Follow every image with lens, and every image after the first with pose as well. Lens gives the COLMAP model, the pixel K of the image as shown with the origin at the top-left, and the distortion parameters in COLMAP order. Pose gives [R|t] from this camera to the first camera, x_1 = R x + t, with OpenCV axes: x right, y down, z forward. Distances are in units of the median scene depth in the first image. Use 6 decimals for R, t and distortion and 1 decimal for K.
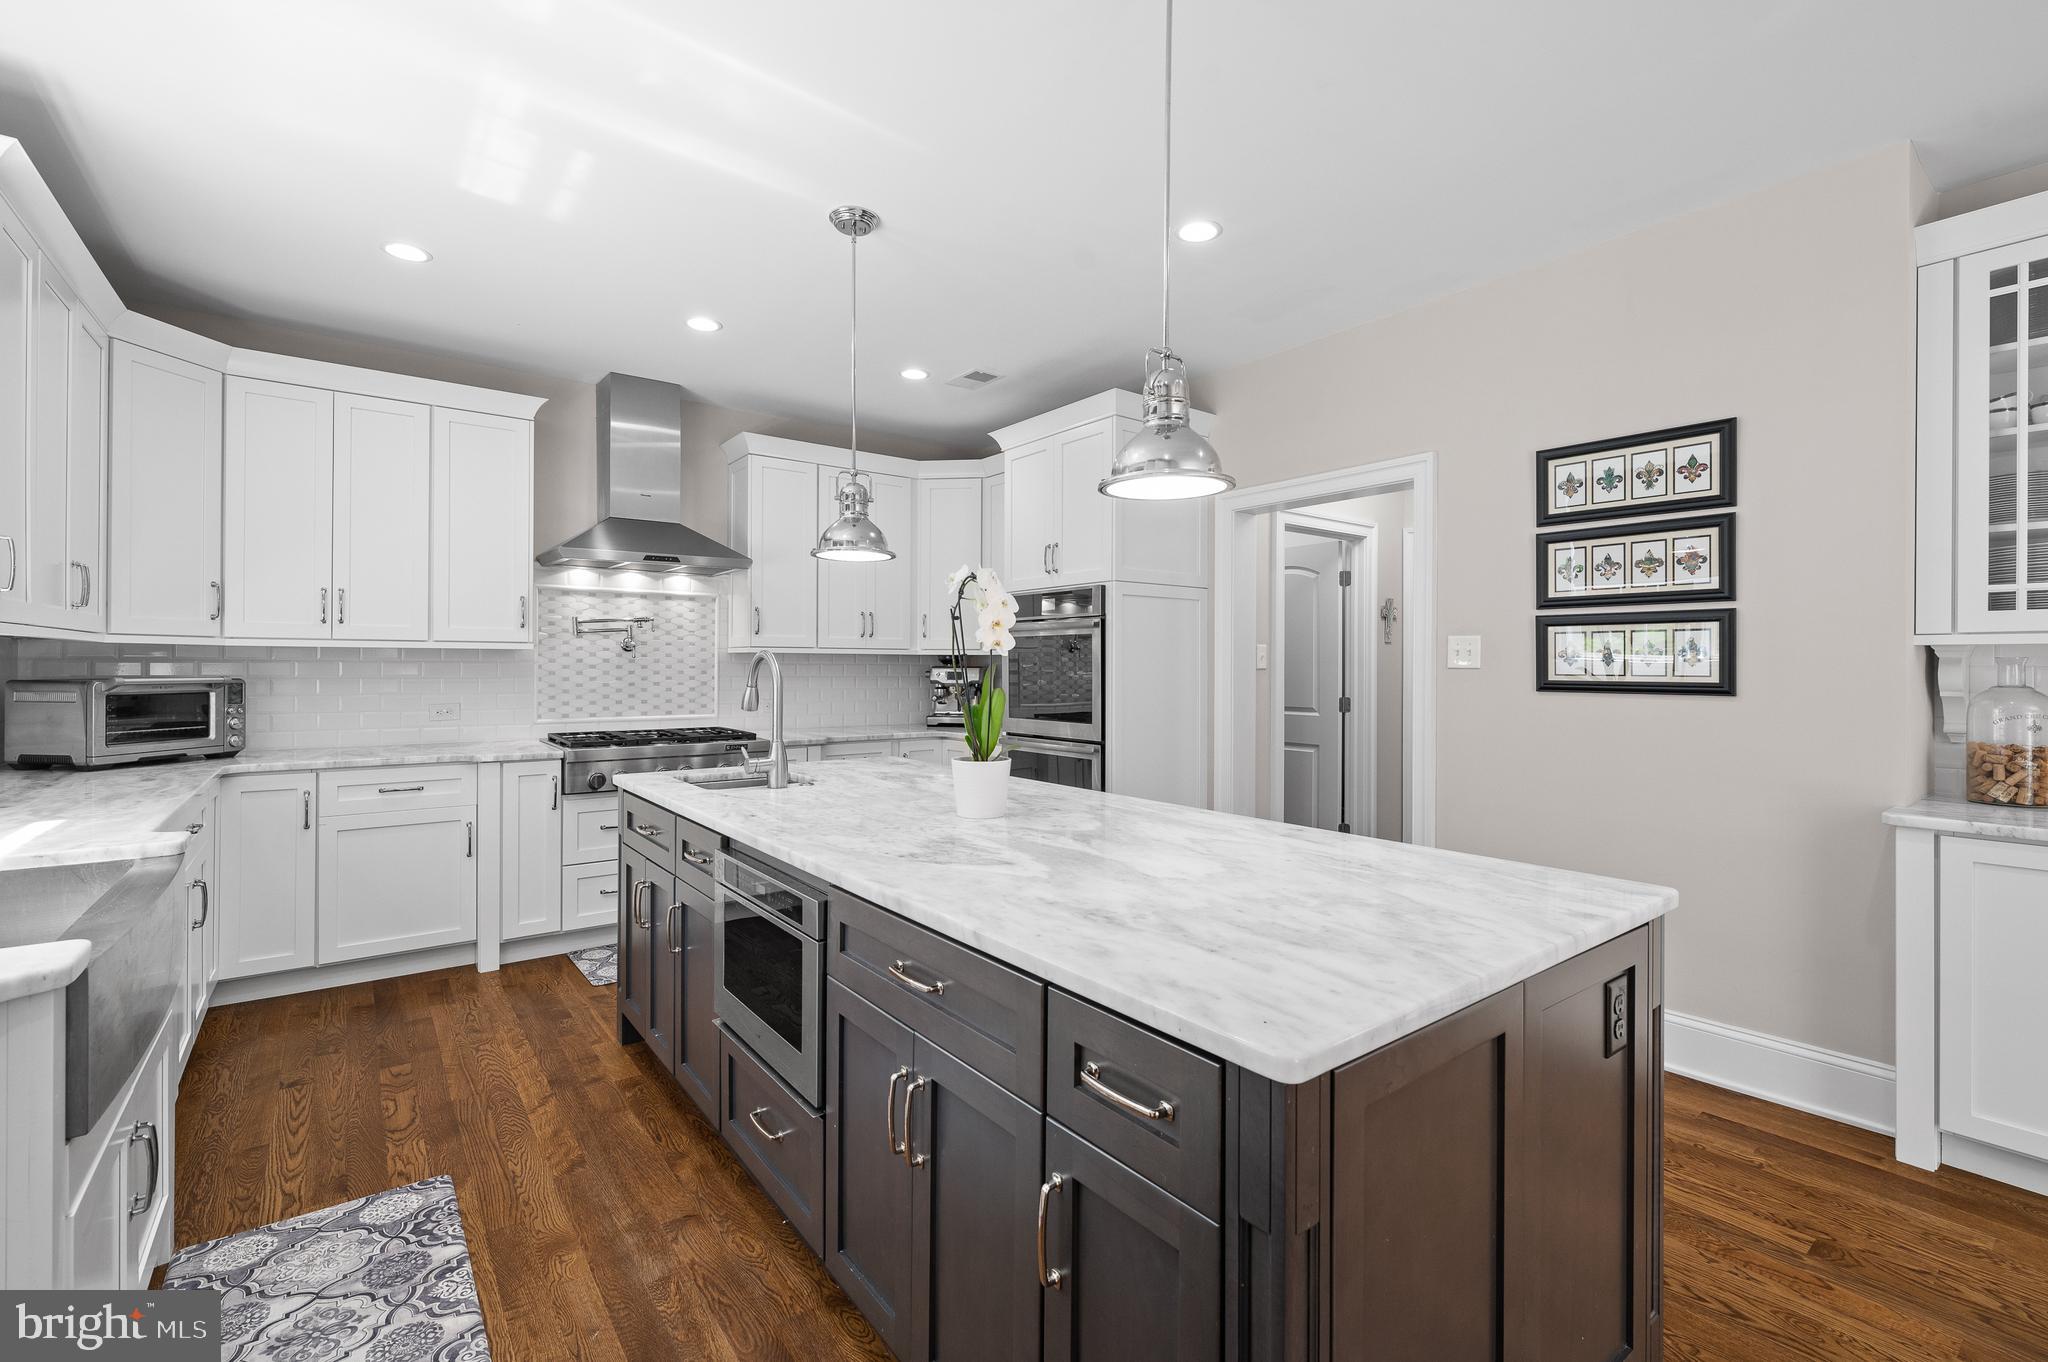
lens RADIAL K [[889.7, 0, 1023.0], [0, 889.7, 682.1], [0, 0, 1]] dist [-0.000502, -0.000040]
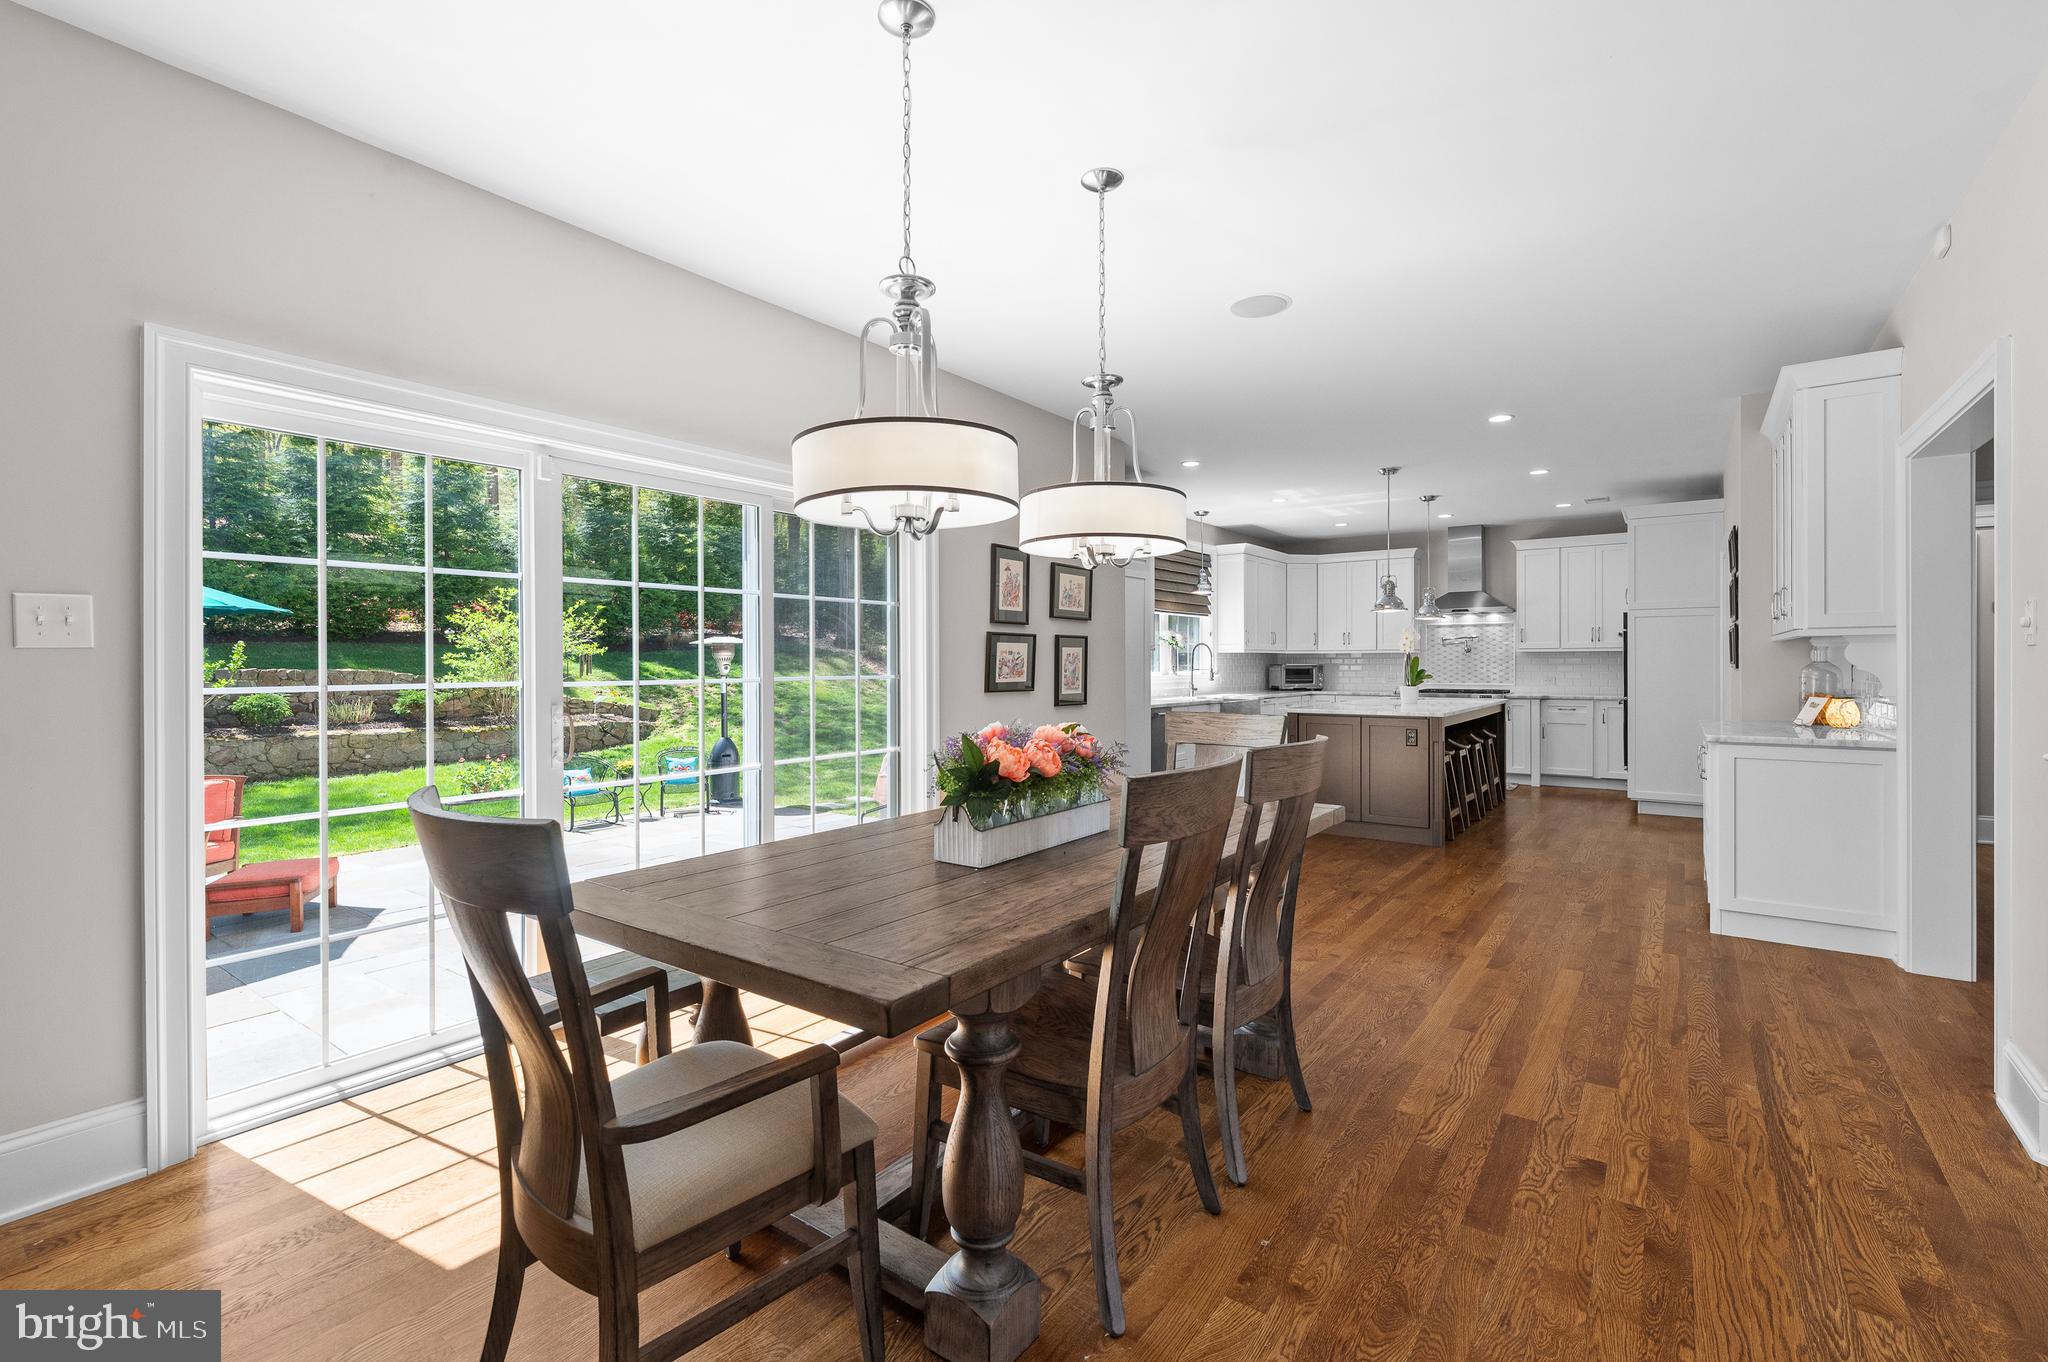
lens RADIAL K [[889.7, 0, 1032.6], [0, 889.7, 670.2], [0, 0, 1]] dist [-0.000502, -0.000040]
pose [[0.285972, -0.001707, -0.958237, 1.328210], [-0.017851, 0.999815, -0.007108, 0.042625], [0.958072, 0.019138, 0.285888, -0.611541]]
